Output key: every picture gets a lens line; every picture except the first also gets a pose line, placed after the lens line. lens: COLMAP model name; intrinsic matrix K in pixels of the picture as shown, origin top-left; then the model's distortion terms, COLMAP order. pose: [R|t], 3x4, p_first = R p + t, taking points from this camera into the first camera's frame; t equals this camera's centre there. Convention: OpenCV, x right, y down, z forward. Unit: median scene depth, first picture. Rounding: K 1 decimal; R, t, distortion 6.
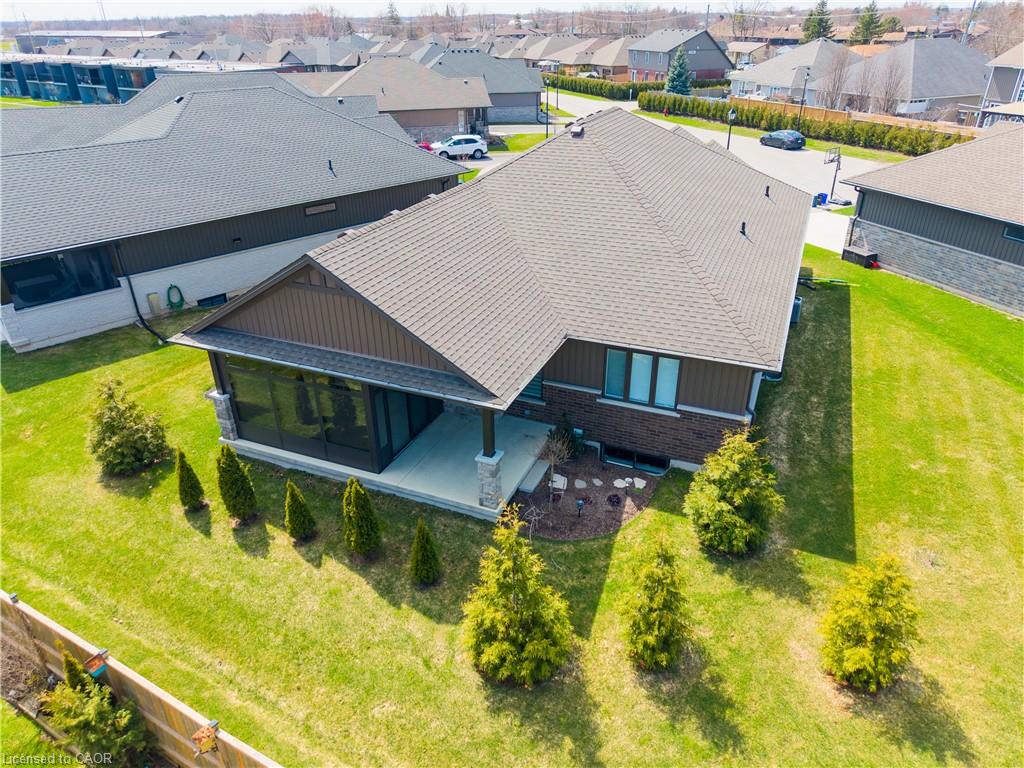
lens RADIAL K [[685.3, 0, 512.0], [0, 685.3, 384.0], [0, 0, 1]] dist [0.007064, -0.003242]
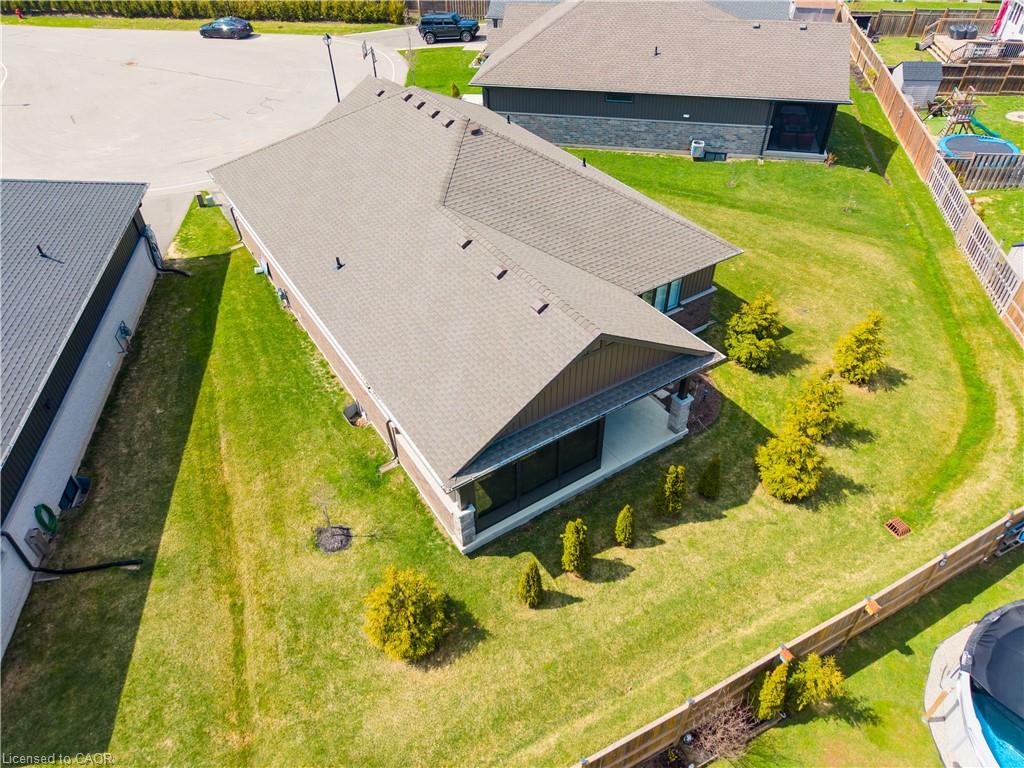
lens RADIAL K [[697.6, 0, 512.0], [0, 697.6, 384.0], [0, 0, 1]] dist [0.009280, -0.004300]
pose [[0.552382, -0.539286, 0.635645, -1.039187], [0.399540, 0.840525, 0.365904, -0.534174], [-0.731603, 0.051847, 0.679757, 0.291864]]
